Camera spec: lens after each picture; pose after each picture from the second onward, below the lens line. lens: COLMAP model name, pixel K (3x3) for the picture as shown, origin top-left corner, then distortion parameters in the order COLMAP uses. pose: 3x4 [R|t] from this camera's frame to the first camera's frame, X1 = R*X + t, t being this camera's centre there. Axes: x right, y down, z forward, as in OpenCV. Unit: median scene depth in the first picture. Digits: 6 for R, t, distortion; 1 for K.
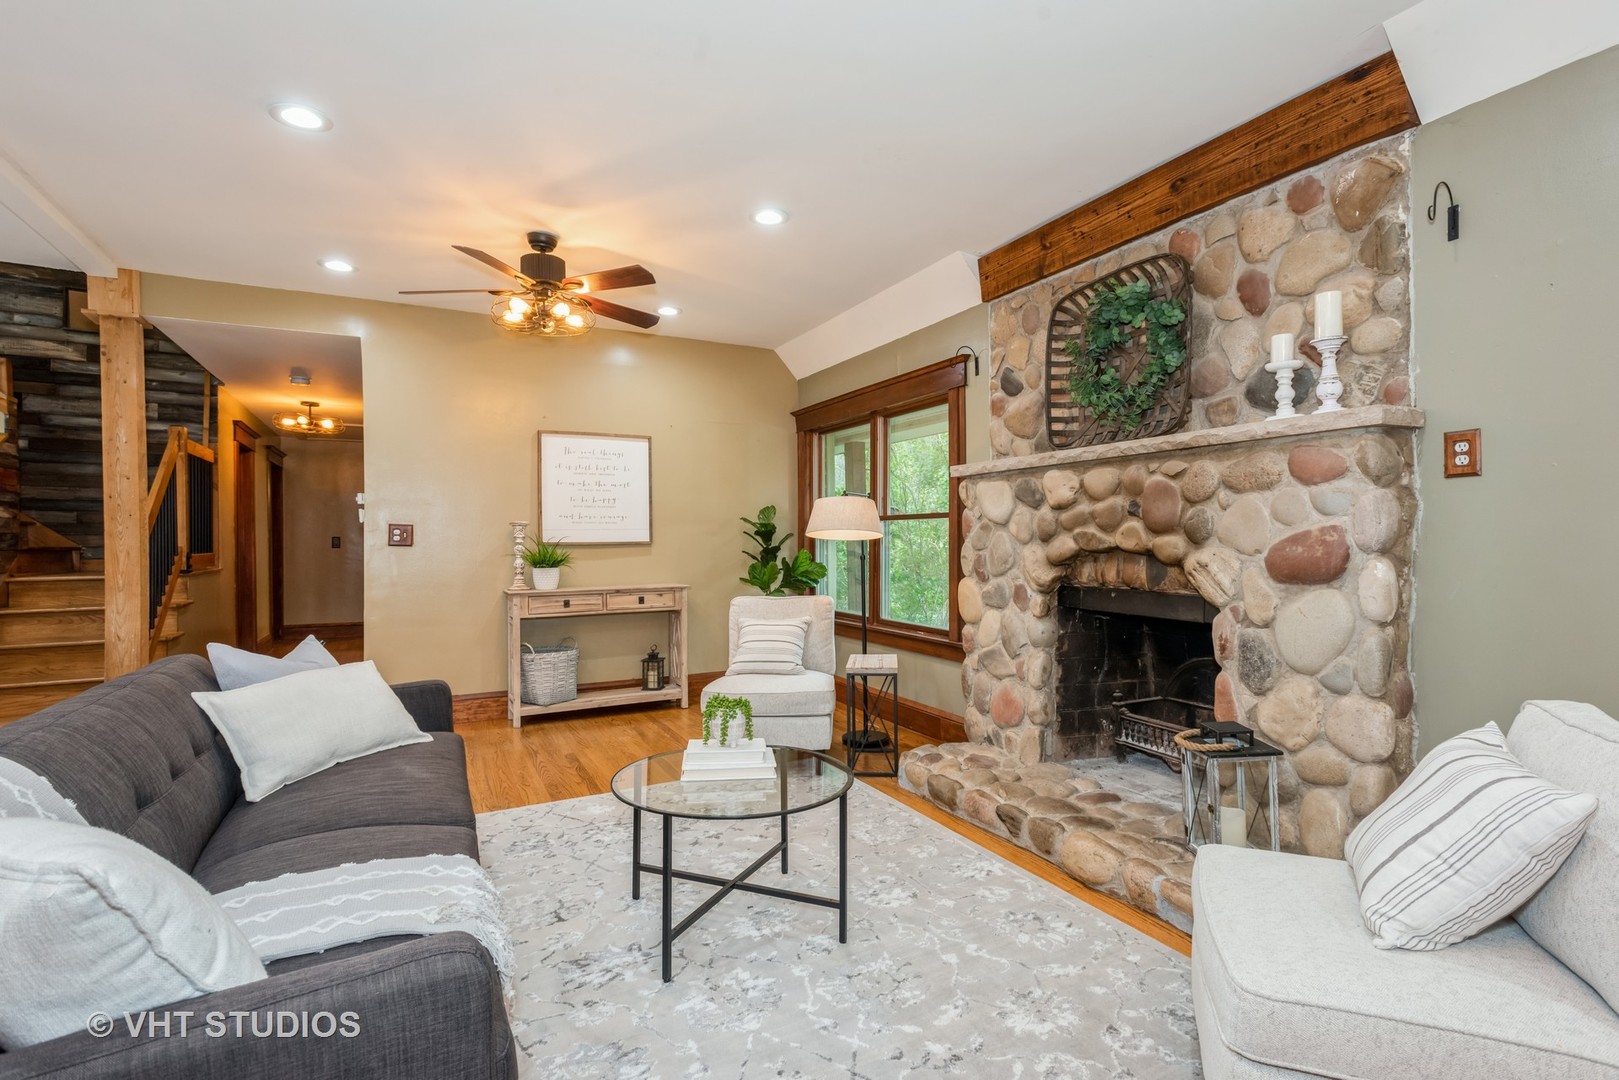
lens RADIAL K [[760.5, 0, 809.5], [0, 760.5, 540.0], [0, 0, 1]] dist [0.001560, 0.000332]
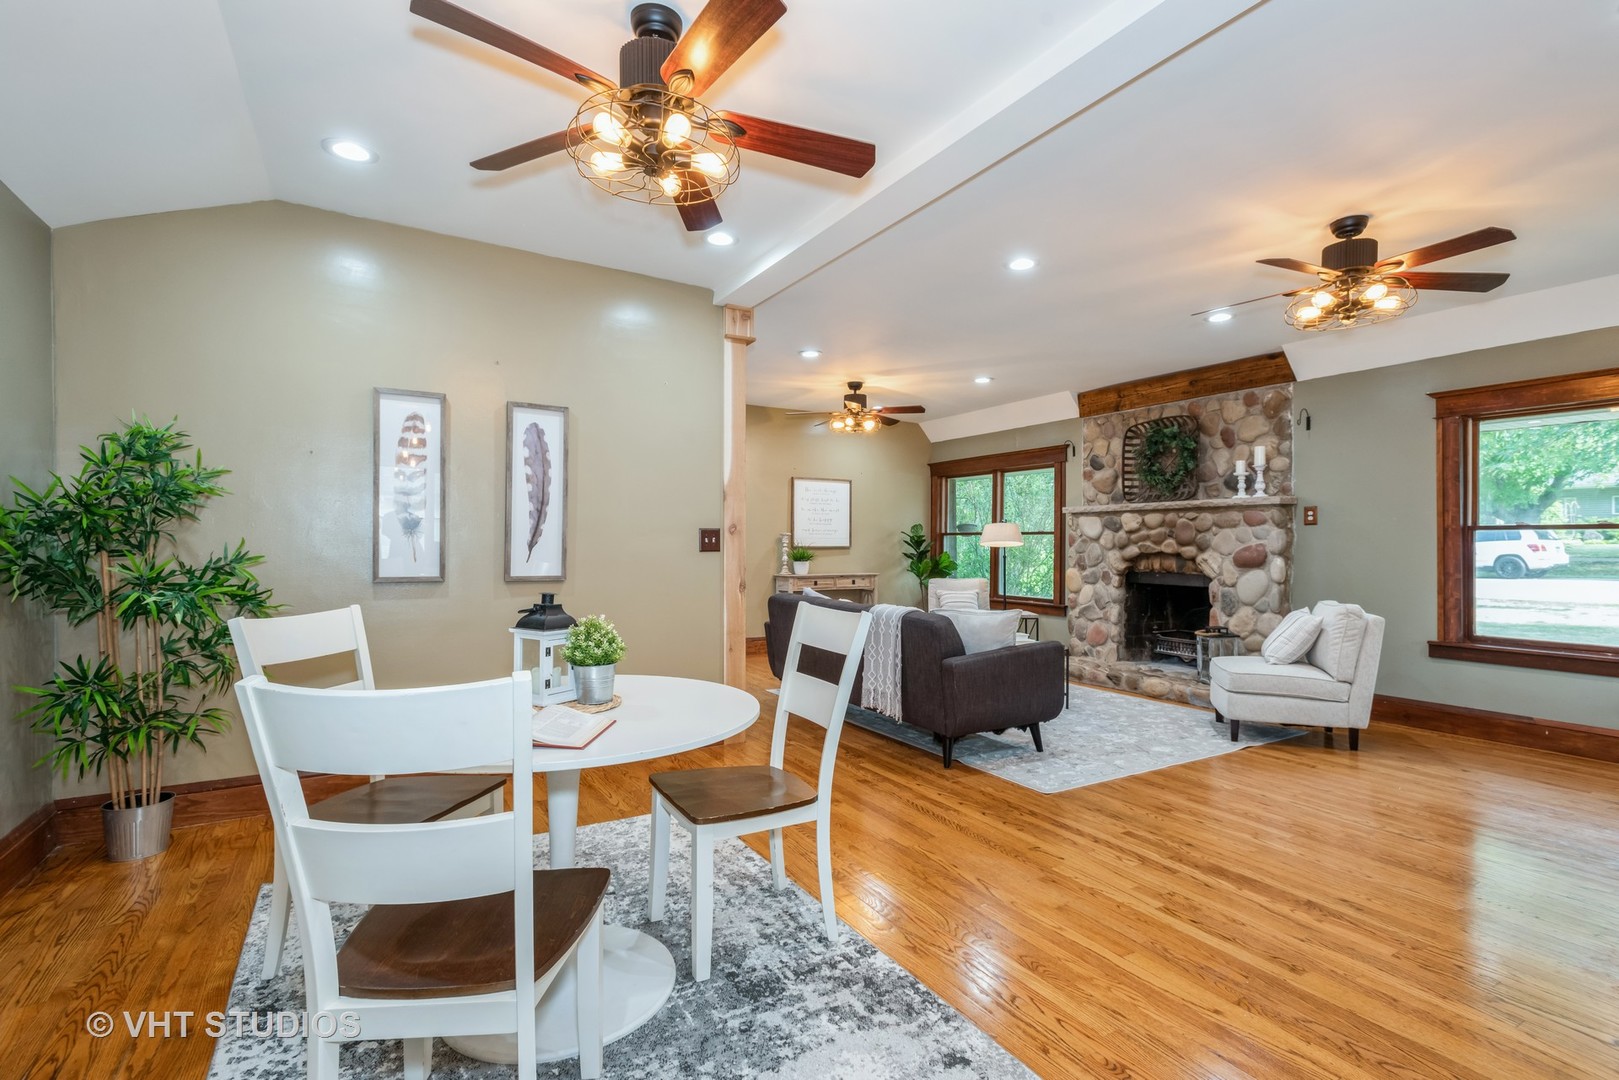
lens RADIAL K [[755.6, 0, 811.9], [0, 755.6, 543.7], [0, 0, 1]] dist [0.002364, 0.000464]
pose [[0.998302, 0.013006, 0.056786, -0.689511], [-0.012804, 0.999910, -0.003909, 0.007352], [-0.056831, 0.003175, 0.998379, -1.041848]]
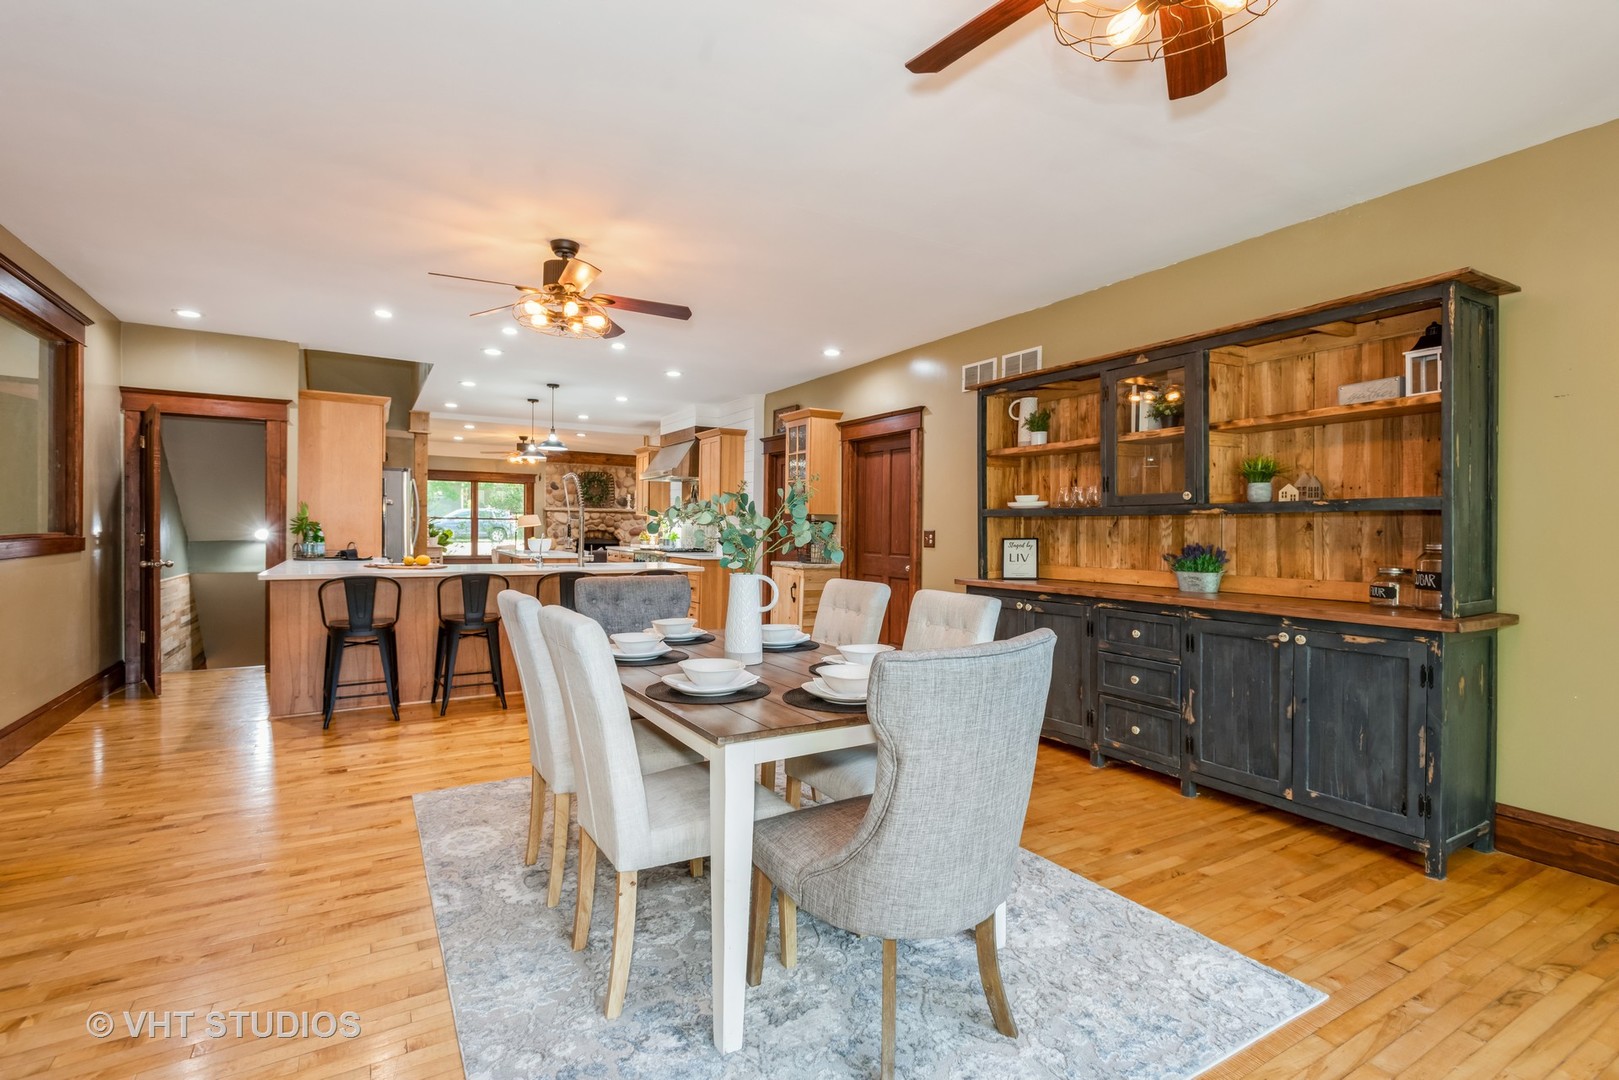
lens RADIAL K [[755.6, 0, 811.9], [0, 755.6, 543.7], [0, 0, 1]] dist [0.002364, 0.000464]
pose [[-0.049401, -0.009184, 0.998737, -4.629100], [-0.010418, 0.999908, 0.008679, 0.044054], [-0.998725, -0.009977, -0.049492, -0.127687]]
